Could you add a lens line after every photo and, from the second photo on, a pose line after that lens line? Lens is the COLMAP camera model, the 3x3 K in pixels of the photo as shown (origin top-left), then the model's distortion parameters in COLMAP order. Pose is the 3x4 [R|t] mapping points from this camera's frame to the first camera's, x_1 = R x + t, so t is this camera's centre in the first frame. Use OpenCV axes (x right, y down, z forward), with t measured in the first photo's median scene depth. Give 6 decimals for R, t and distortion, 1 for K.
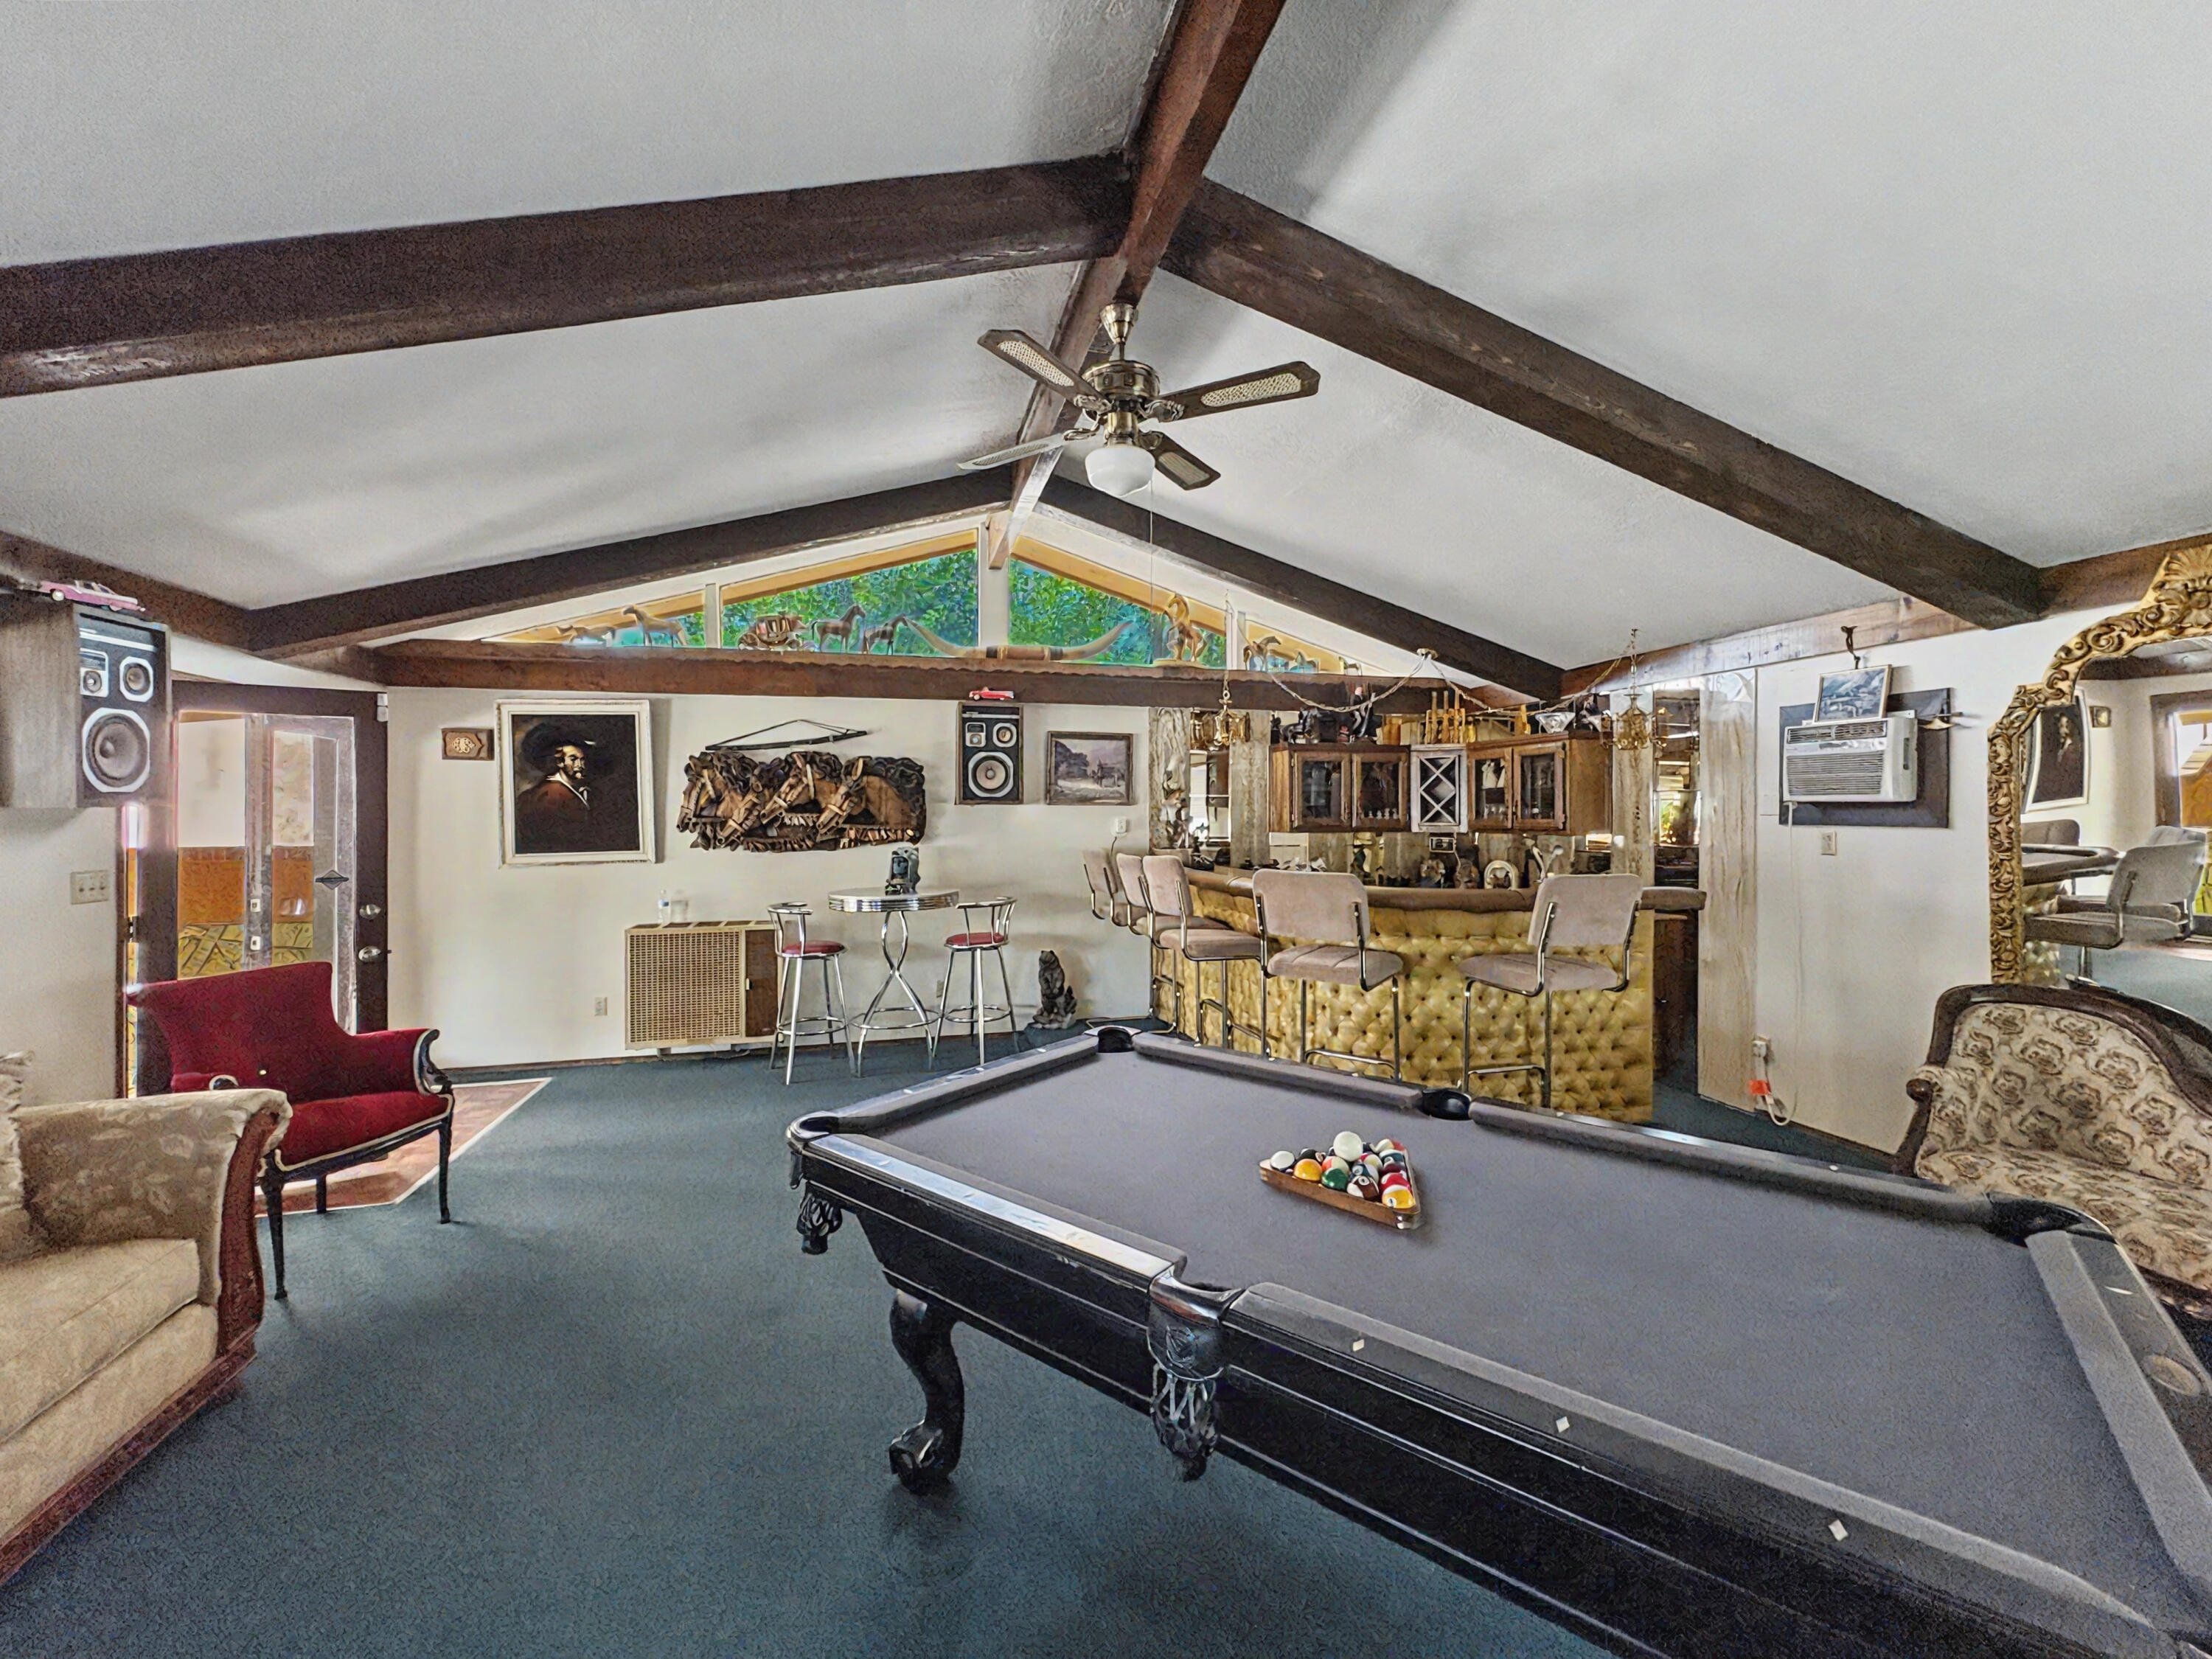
lens RADIAL K [[927.3, 0, 1112.2], [0, 927.3, 787.0], [0, 0, 1]] dist [0.001088, 0.000383]
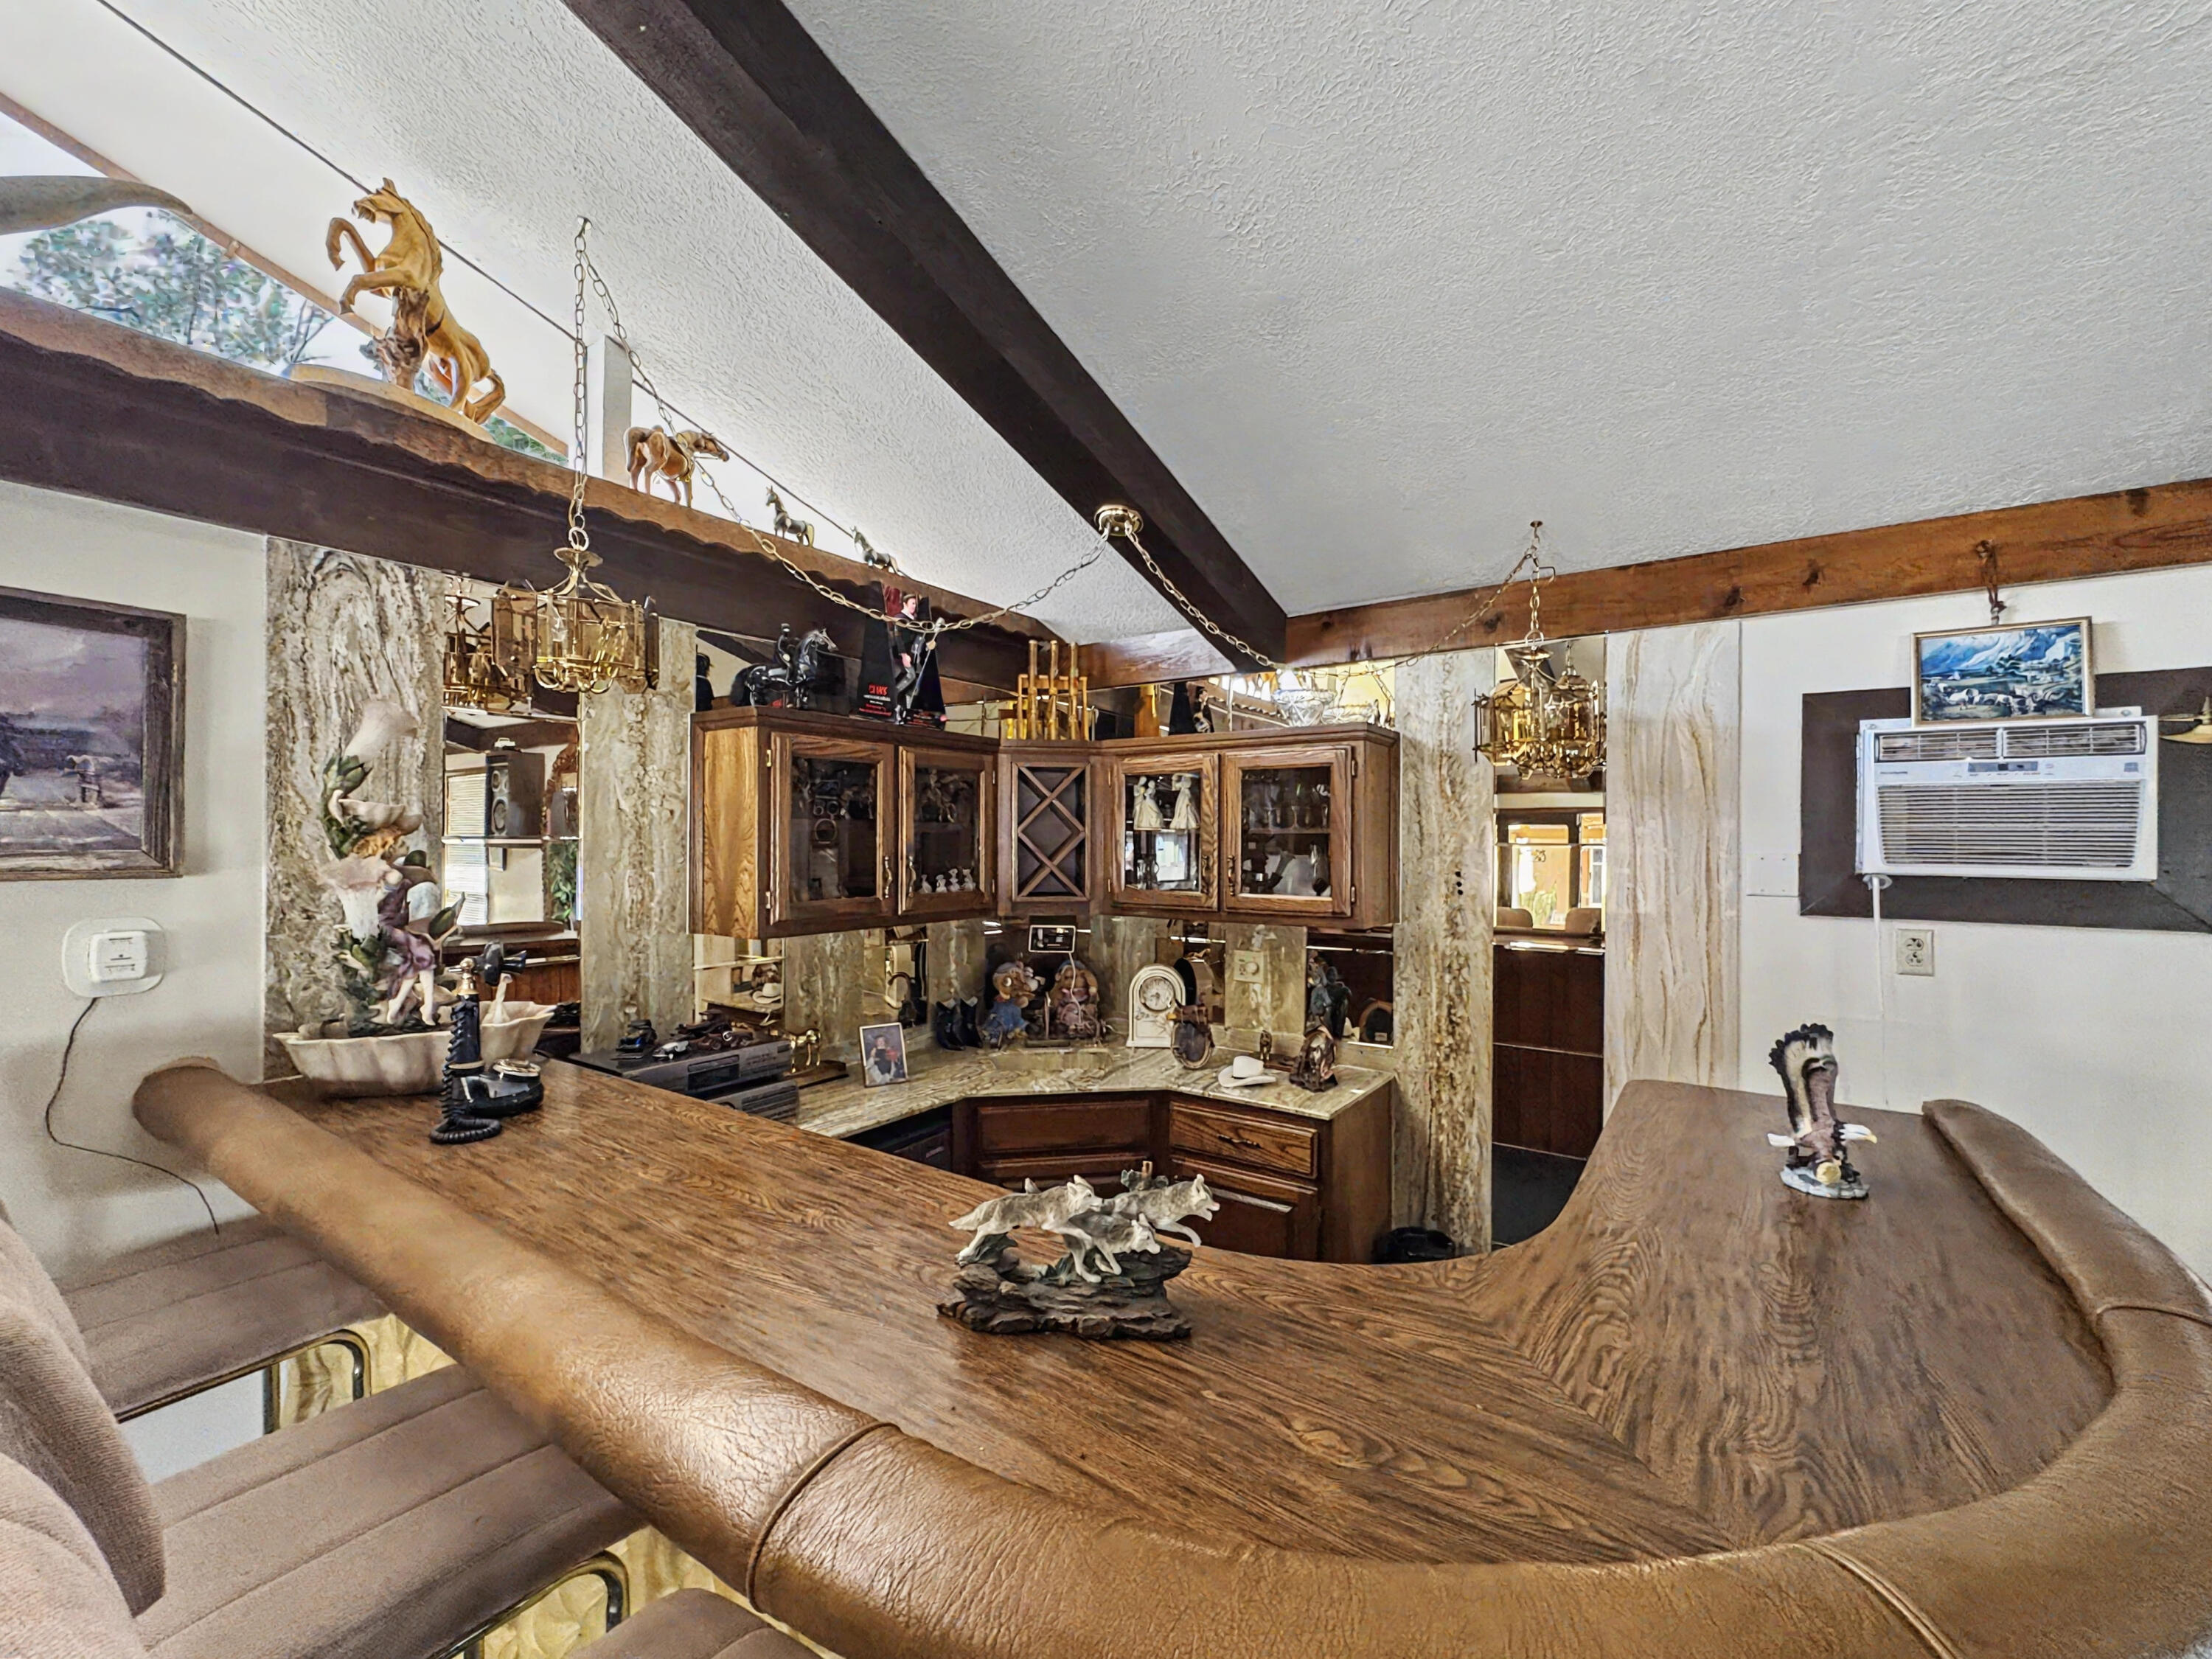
lens RADIAL K [[919.9, 0, 1105.9], [0, 919.9, 845.6], [0, 0, 1]] dist [-0.013372, 0.000005]
pose [[0.763352, 0.002481, 0.645978, 0.064037], [-0.023322, 0.999447, 0.023720, -0.002233], [-0.645561, -0.033172, 0.762988, 0.710959]]
